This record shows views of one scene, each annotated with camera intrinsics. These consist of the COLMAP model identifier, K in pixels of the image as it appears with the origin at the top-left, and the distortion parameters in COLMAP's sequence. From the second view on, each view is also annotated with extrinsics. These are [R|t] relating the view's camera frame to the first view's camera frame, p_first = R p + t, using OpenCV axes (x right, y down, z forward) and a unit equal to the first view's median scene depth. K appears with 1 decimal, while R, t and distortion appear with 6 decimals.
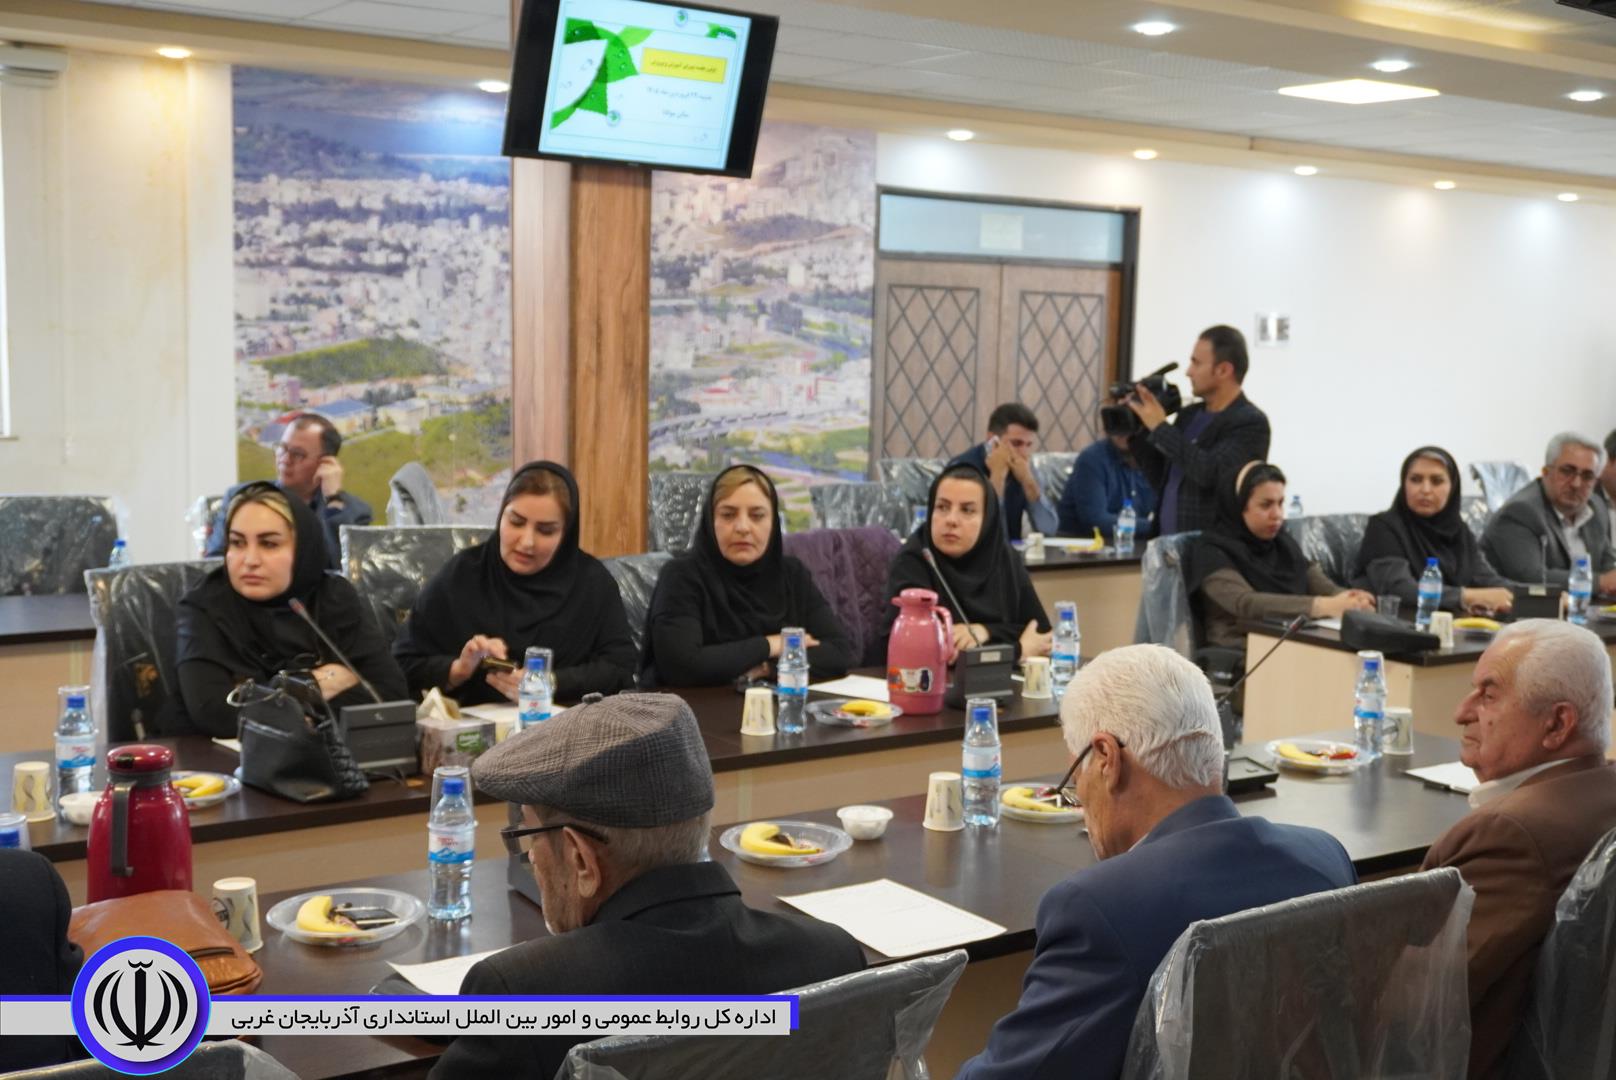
lens RADIAL K [[1977.1, 0, 809.4], [0, 1977.1, 547.1], [0, 0, 1]] dist [0.016771, 0.000000]
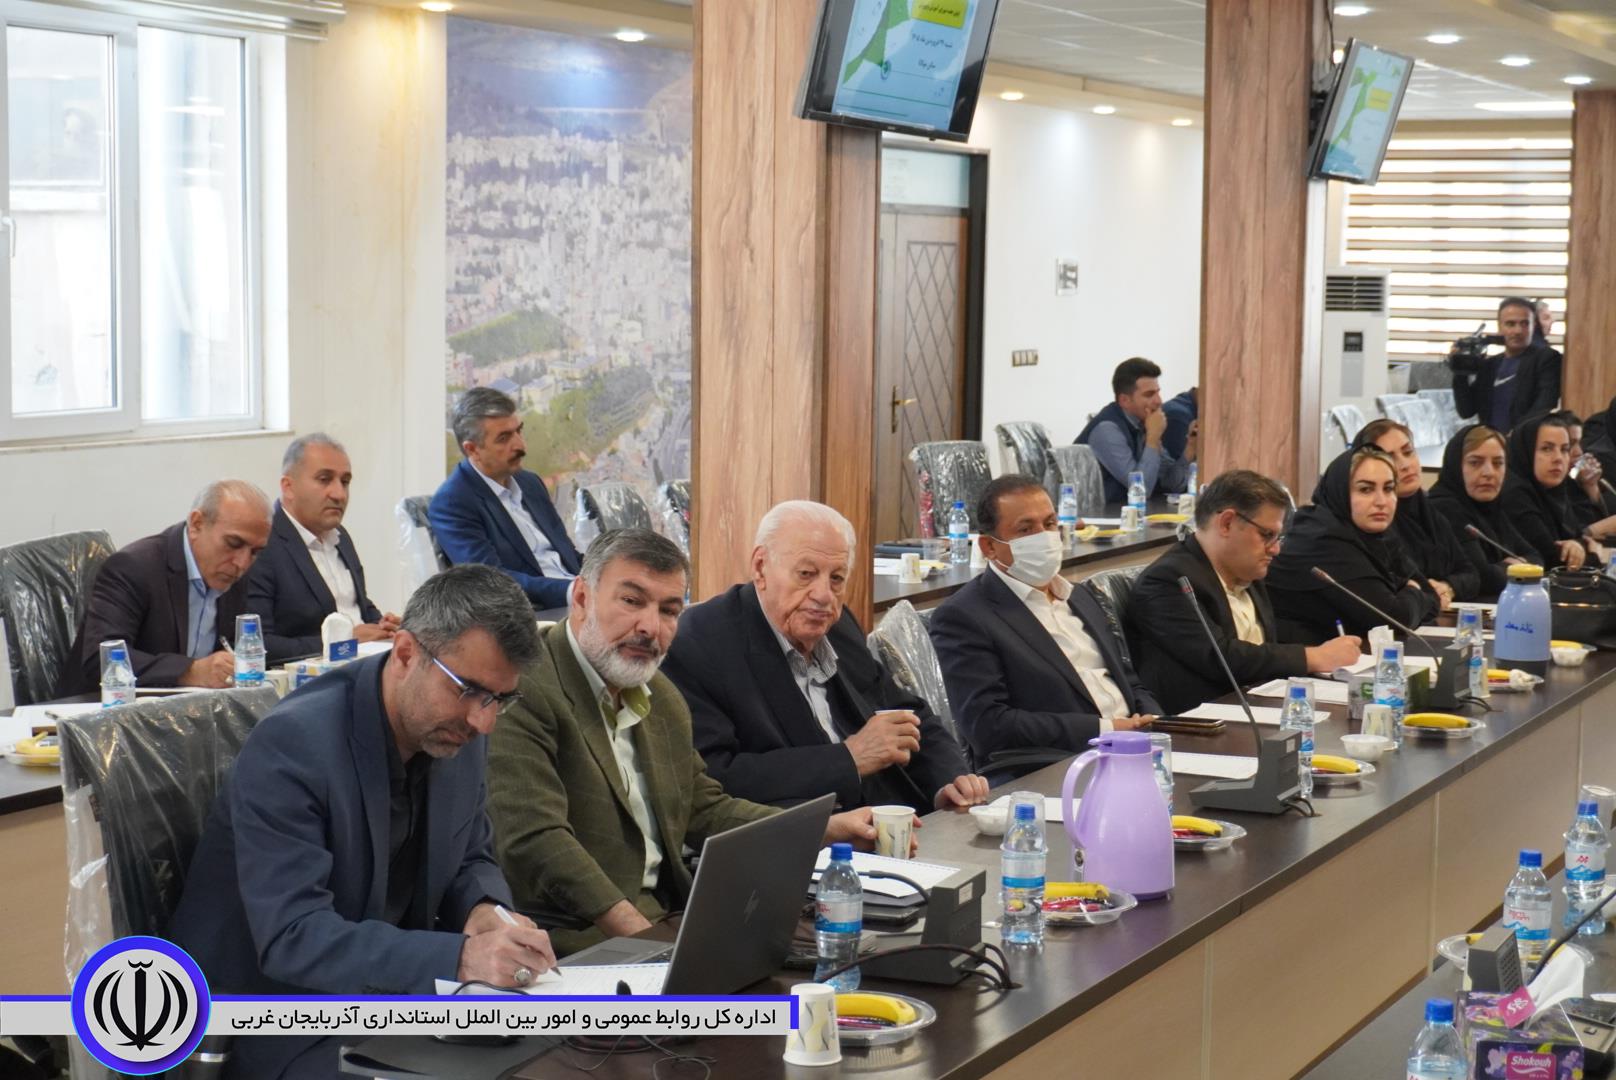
lens RADIAL K [[2792.0, 0, 805.9], [0, 2792.0, 536.0], [0, 0, 1]] dist [0.034598, 0.000000]
pose [[0.901157, -0.054031, 0.430113, -0.651590], [0.056438, 0.998380, 0.007170, -0.003891], [-0.429804, 0.017814, 0.902746, -0.208112]]
